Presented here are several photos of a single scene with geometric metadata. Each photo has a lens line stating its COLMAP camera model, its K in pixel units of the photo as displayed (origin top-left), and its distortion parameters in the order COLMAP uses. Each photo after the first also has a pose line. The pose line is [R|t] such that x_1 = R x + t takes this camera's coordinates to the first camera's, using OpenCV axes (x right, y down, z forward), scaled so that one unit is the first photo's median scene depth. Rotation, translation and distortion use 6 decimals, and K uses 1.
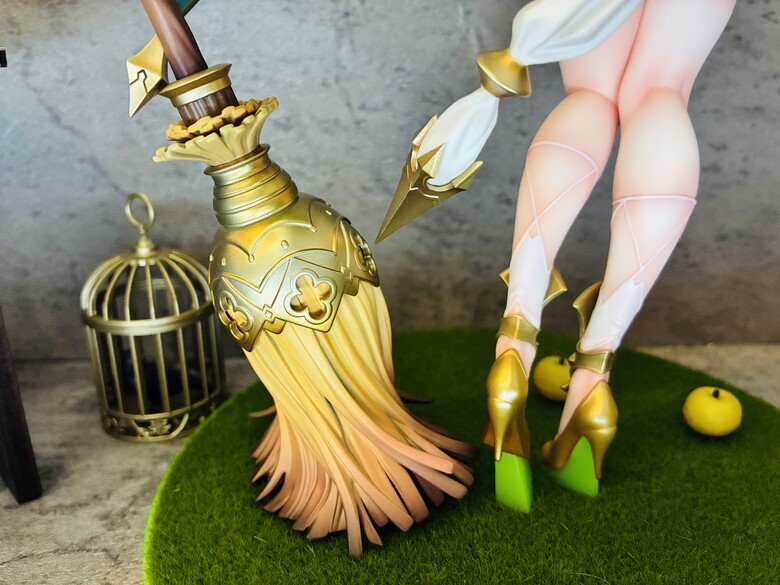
lens RADIAL K [[595.5, 0, 385.3], [0, 595.5, 292.1], [0, 0, 1]] dist [0.019101, -0.044075]
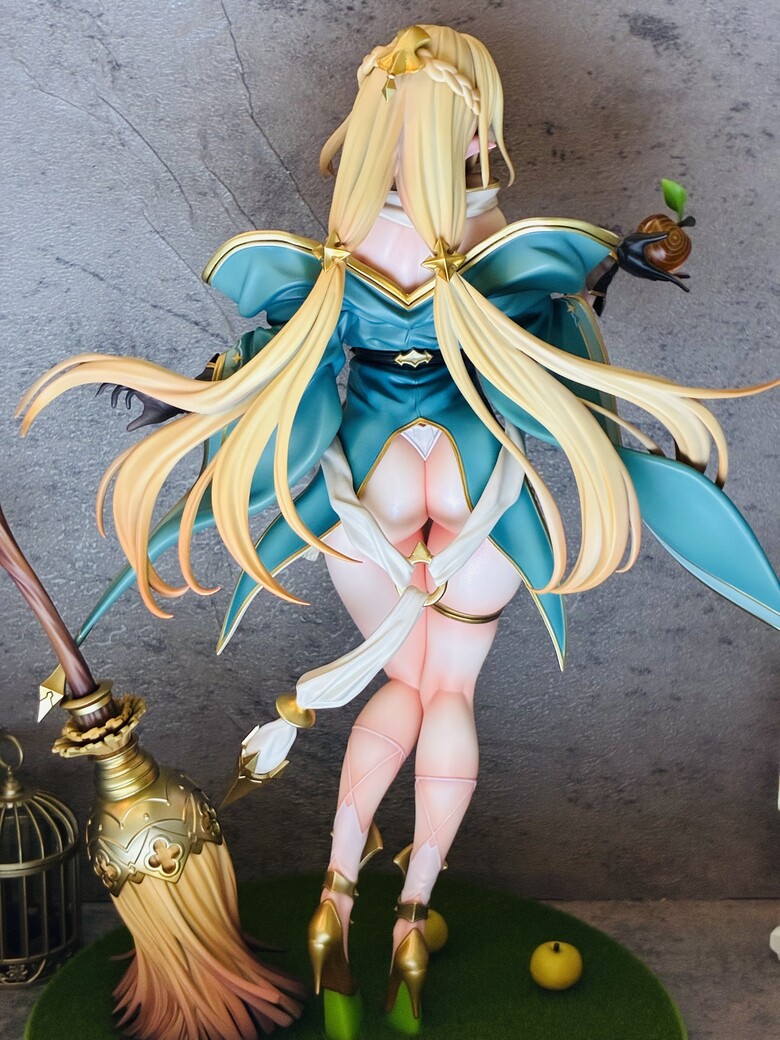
lens RADIAL K [[1604.8, 0, 389.1], [0, 1604.8, 511.0], [0, 0, 1]] dist [0.035871, 0.000000]
pose [[0.999414, 0.012254, -0.031947, 0.319745], [-0.016503, 0.990522, -0.136361, -0.181763], [0.029973, 0.136808, 0.990144, -1.758735]]
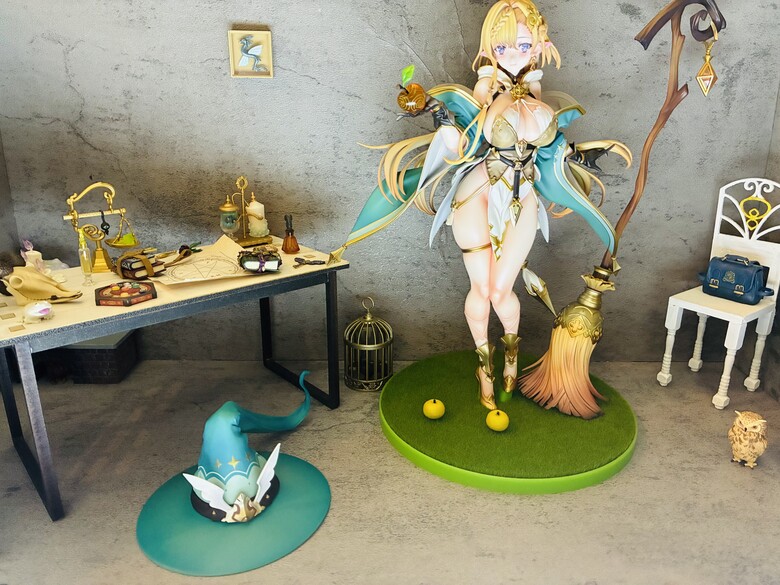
lens RADIAL K [[595.5, 0, 383.2], [0, 595.5, 289.8], [0, 0, 1]] dist [0.019101, -0.044075]
pose [[0.997989, 0.019541, -0.060299, -0.186711], [-0.021286, 0.999369, -0.028446, -0.122696], [0.059705, 0.029672, 0.997775, -1.641428]]
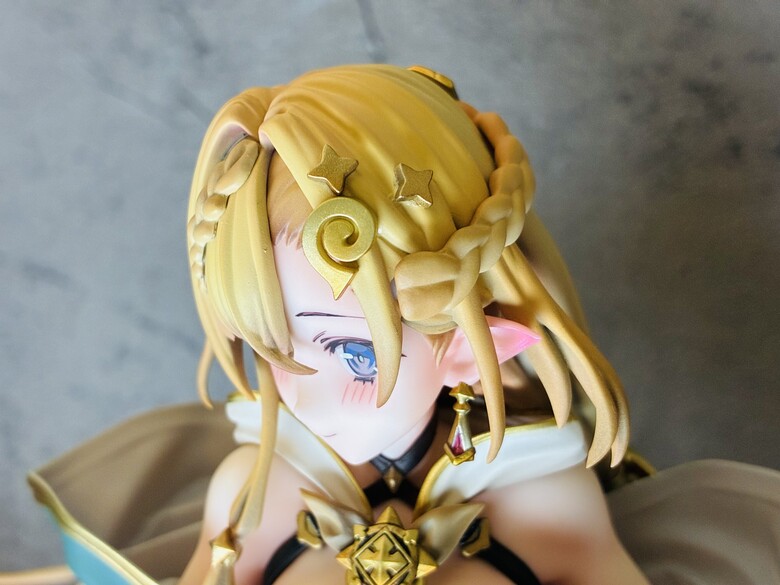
lens RADIAL K [[1235.8, 0, 392.4], [0, 1235.8, 288.6], [0, 0, 1]] dist [0.157328, 0.000000]
pose [[0.874069, 0.086420, -0.478053, 0.478005], [-0.121430, 0.991679, -0.042751, -0.986930], [0.470381, 0.095417, 0.877290, -0.291982]]
